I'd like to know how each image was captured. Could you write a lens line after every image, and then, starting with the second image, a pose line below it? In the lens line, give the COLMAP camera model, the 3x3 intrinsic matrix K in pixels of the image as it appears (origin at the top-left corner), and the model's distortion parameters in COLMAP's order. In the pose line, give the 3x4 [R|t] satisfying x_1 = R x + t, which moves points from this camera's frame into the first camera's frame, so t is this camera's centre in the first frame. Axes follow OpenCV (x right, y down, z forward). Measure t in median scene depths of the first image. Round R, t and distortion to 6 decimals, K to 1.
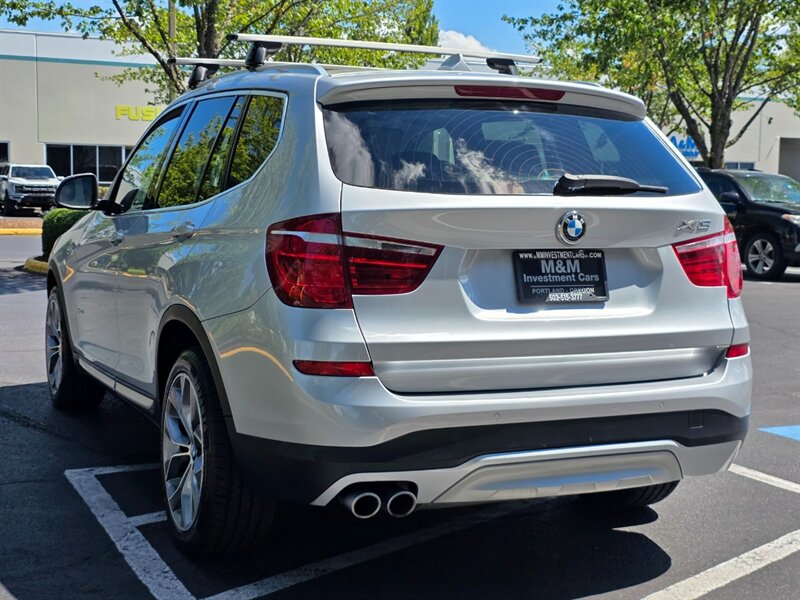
lens RADIAL K [[1181.7, 0, 397.3], [0, 1181.7, 300.3], [0, 0, 1]] dist [0.088717, 0.000000]
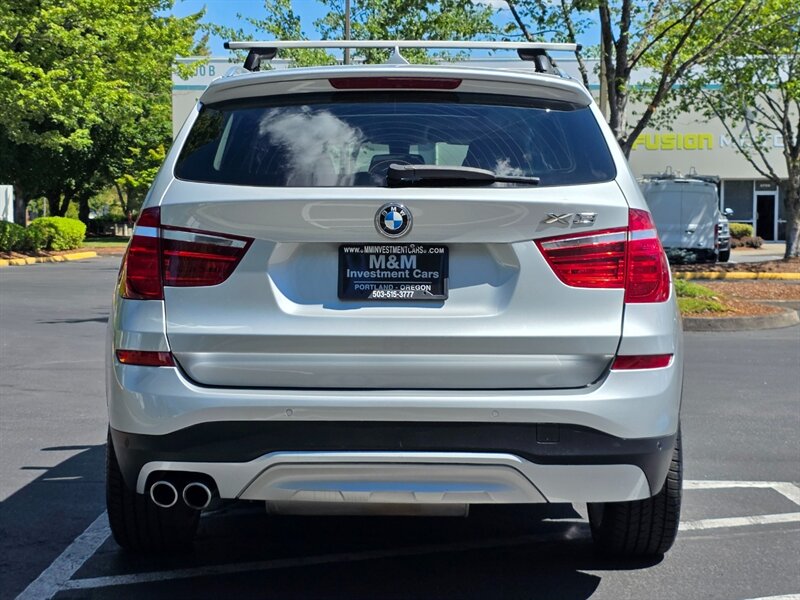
lens RADIAL K [[1380.8, 0, 397.7], [0, 1380.8, 298.1], [0, 0, 1]] dist [0.101385, 0.000000]
pose [[0.906232, 0.010282, -0.422655, 0.601830], [-0.029173, 0.998842, -0.038253, 0.041939], [0.421772, 0.046997, 0.905483, 0.003531]]
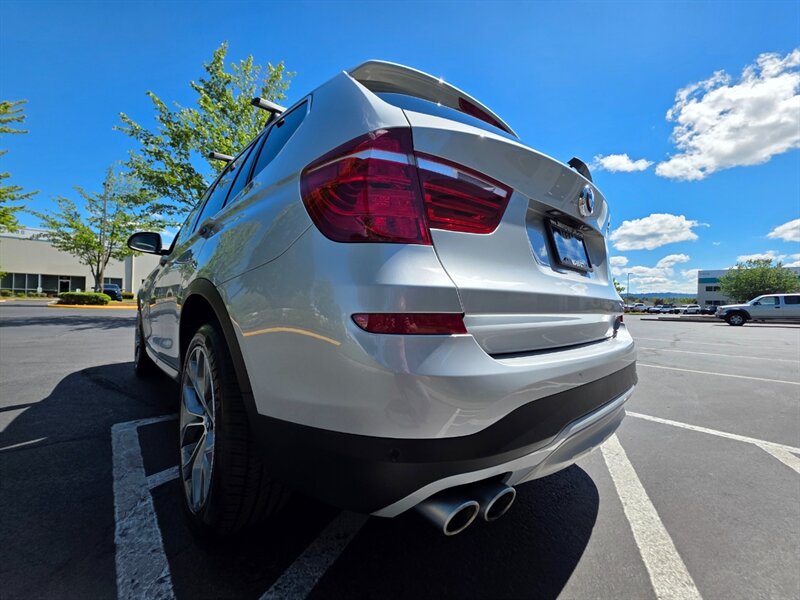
lens RADIAL K [[321.9, 0, 398.0], [0, 321.9, 299.2], [0, 0, 1]] dist [0.006216, -0.000320]
pose [[0.953313, 0.010875, 0.301788, -0.111797], [0.018722, 0.995301, -0.095006, 0.056520], [-0.301403, 0.096221, 0.948629, 0.752712]]
